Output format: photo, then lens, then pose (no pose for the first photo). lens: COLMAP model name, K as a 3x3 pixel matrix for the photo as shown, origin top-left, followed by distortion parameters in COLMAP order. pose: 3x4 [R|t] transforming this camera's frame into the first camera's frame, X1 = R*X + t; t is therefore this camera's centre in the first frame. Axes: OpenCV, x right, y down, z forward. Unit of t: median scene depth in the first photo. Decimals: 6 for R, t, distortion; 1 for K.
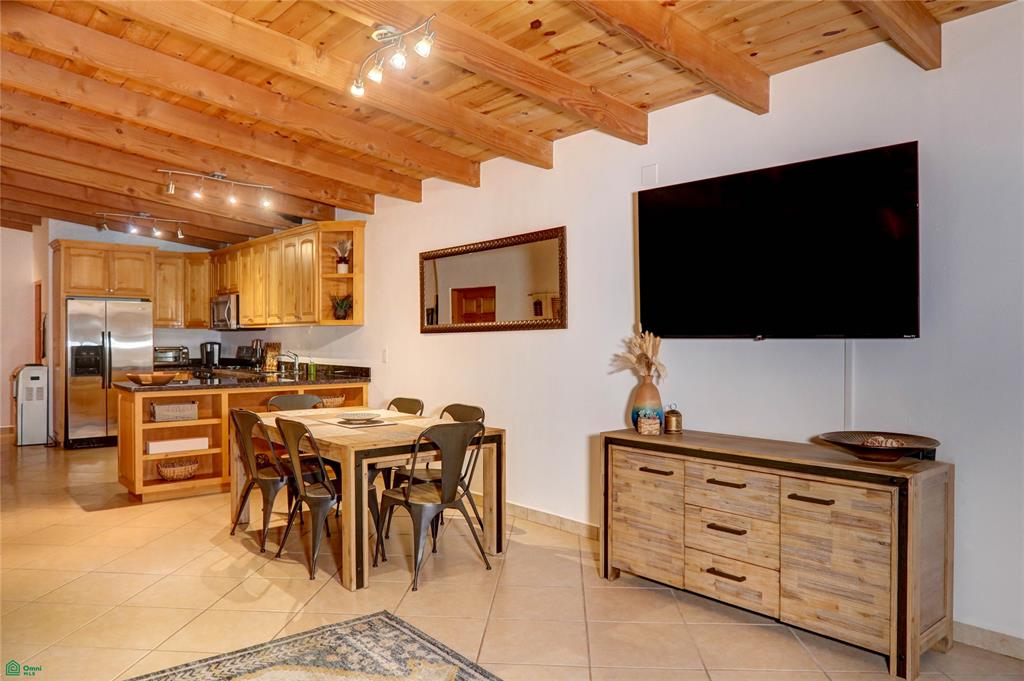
lens RADIAL K [[706.3, 0, 503.9], [0, 706.3, 343.8], [0, 0, 1]] dist [-0.020914, 0.002179]
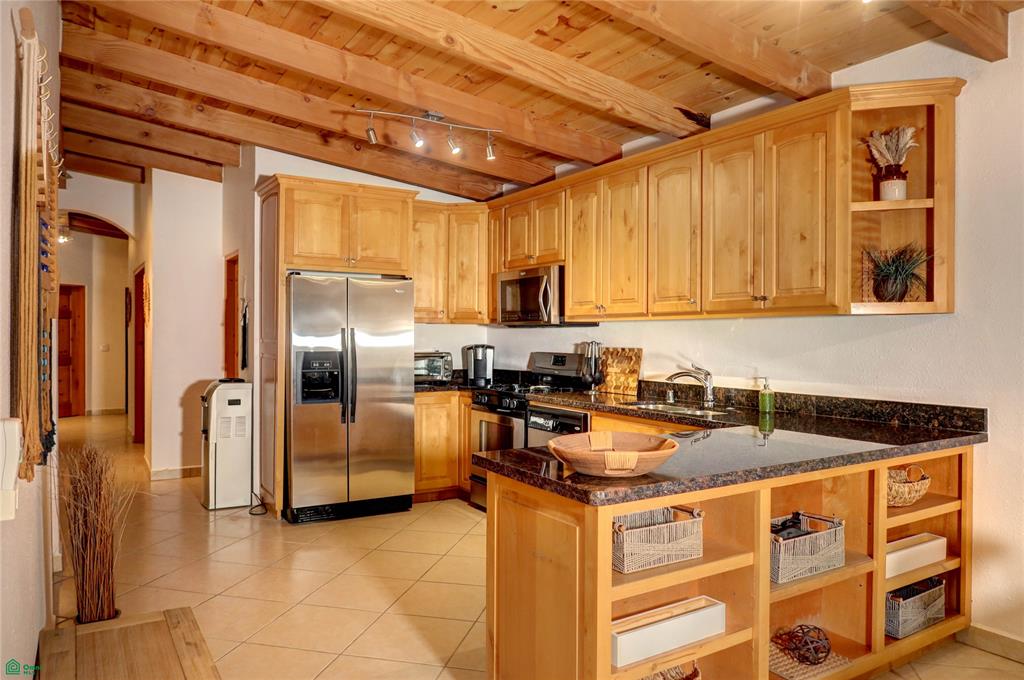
lens RADIAL K [[706.5, 0, 490.7], [0, 706.5, 339.0], [0, 0, 1]] dist [0.001619, 0.001226]
pose [[0.985509, 0.002063, -0.169613, -0.334565], [-0.002361, 0.999996, -0.001558, -0.007295], [0.169609, 0.001935, 0.985510, 0.411503]]
